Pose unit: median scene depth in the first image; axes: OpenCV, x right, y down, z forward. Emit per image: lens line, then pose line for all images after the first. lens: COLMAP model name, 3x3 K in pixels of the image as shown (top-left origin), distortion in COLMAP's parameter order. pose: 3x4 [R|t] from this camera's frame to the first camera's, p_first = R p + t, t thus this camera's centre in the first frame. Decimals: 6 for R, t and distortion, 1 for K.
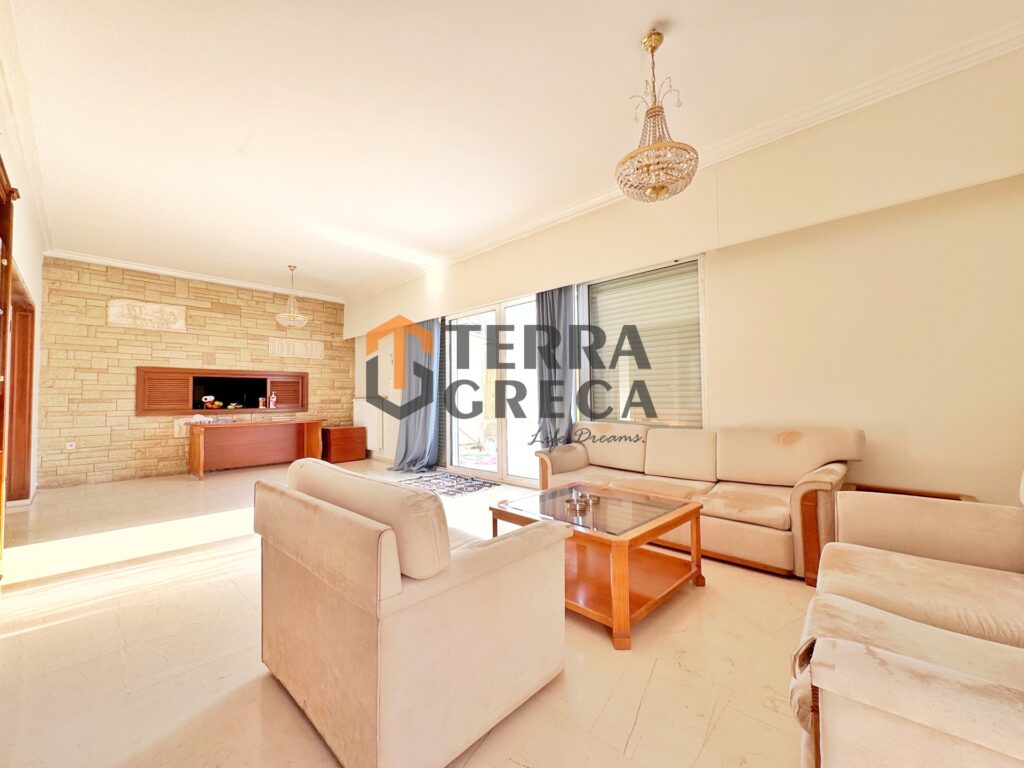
lens RADIAL K [[409.5, 0, 510.0], [0, 409.5, 385.7], [0, 0, 1]] dist [0.000104, 0.000704]
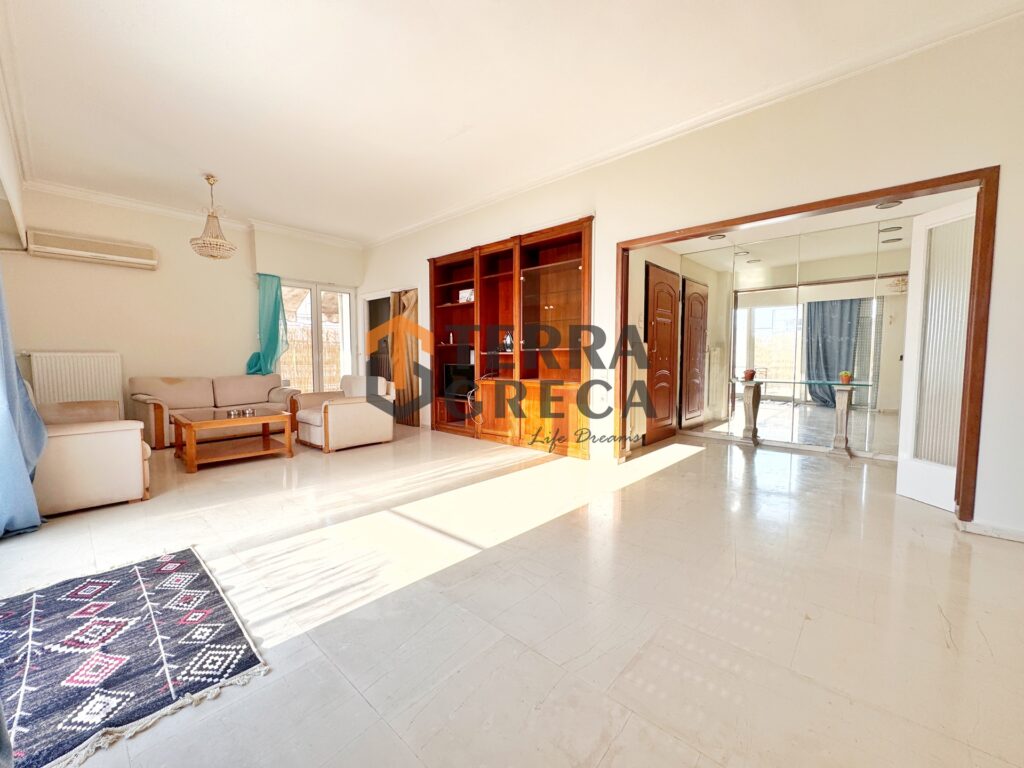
lens RADIAL K [[409.5, 0, 517.5], [0, 409.5, 383.7], [0, 0, 1]] dist [0.000104, 0.000704]
pose [[-0.998951, 0.016424, -0.042754, -0.370718], [0.014934, 0.999278, 0.034945, 0.040048], [0.043297, 0.034270, -0.998474, 1.078277]]
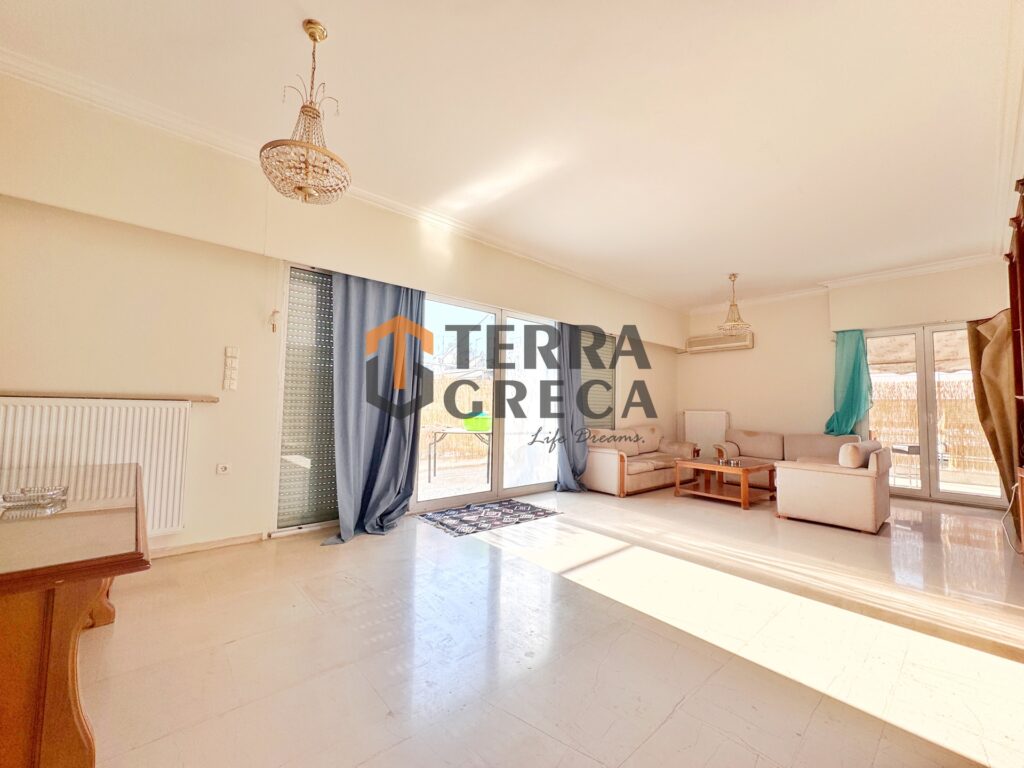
lens RADIAL K [[409.5, 0, 507.6], [0, 409.5, 383.8], [0, 0, 1]] dist [0.000104, 0.000704]
pose [[0.079500, 0.074383, 0.994056, -0.807812], [-0.047030, 0.996381, -0.070796, 0.028620], [-0.995725, -0.041123, 0.082710, 0.750764]]
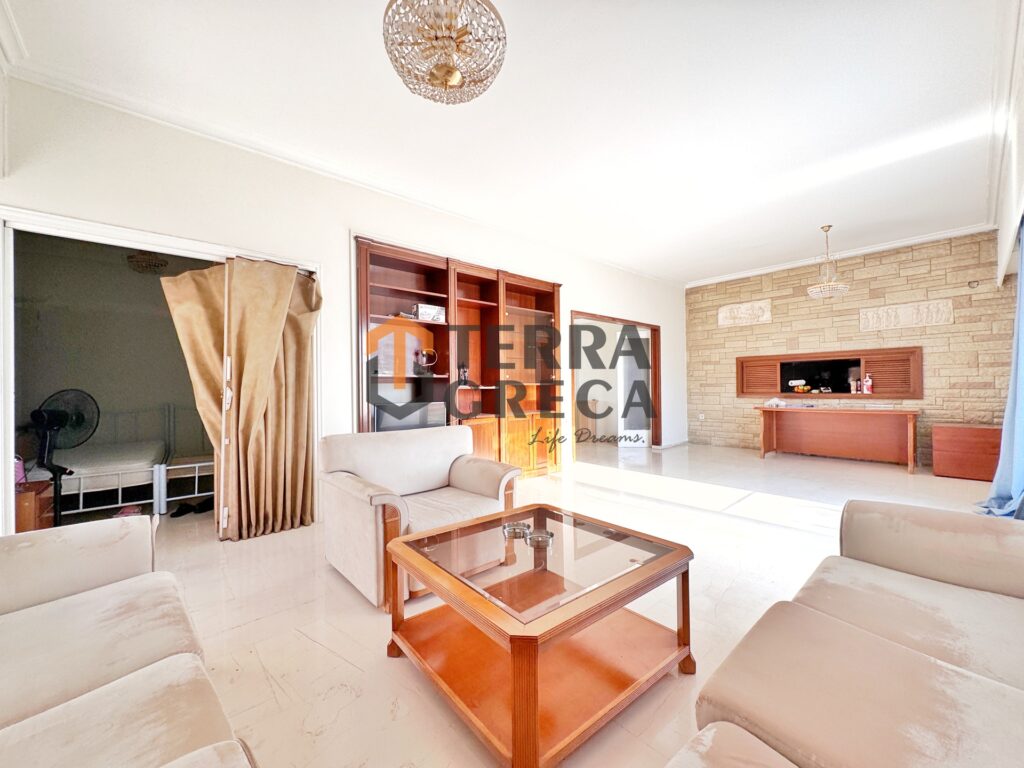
lens RADIAL K [[409.5, 0, 515.3], [0, 409.5, 387.1], [0, 0, 1]] dist [0.000104, 0.000704]
pose [[-0.075527, 0.009543, -0.997098, 0.342814], [0.044094, 0.999008, 0.006222, 0.005055], [0.996168, -0.043496, -0.075873, 0.390936]]
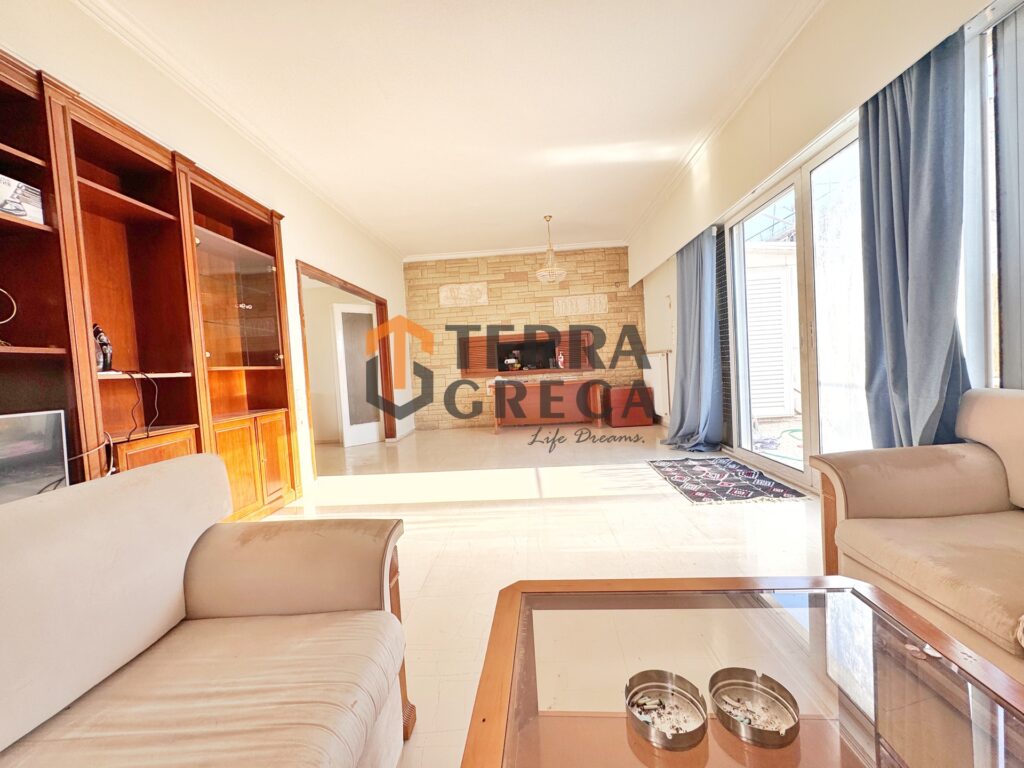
lens RADIAL K [[409.5, 0, 510.9], [0, 409.5, 383.2], [0, 0, 1]] dist [0.000104, 0.000704]
pose [[0.654656, 0.001835, -0.755925, 0.112544], [0.076412, 0.994714, 0.068589, 0.014246], [0.752055, -0.102664, 0.651055, 0.277108]]
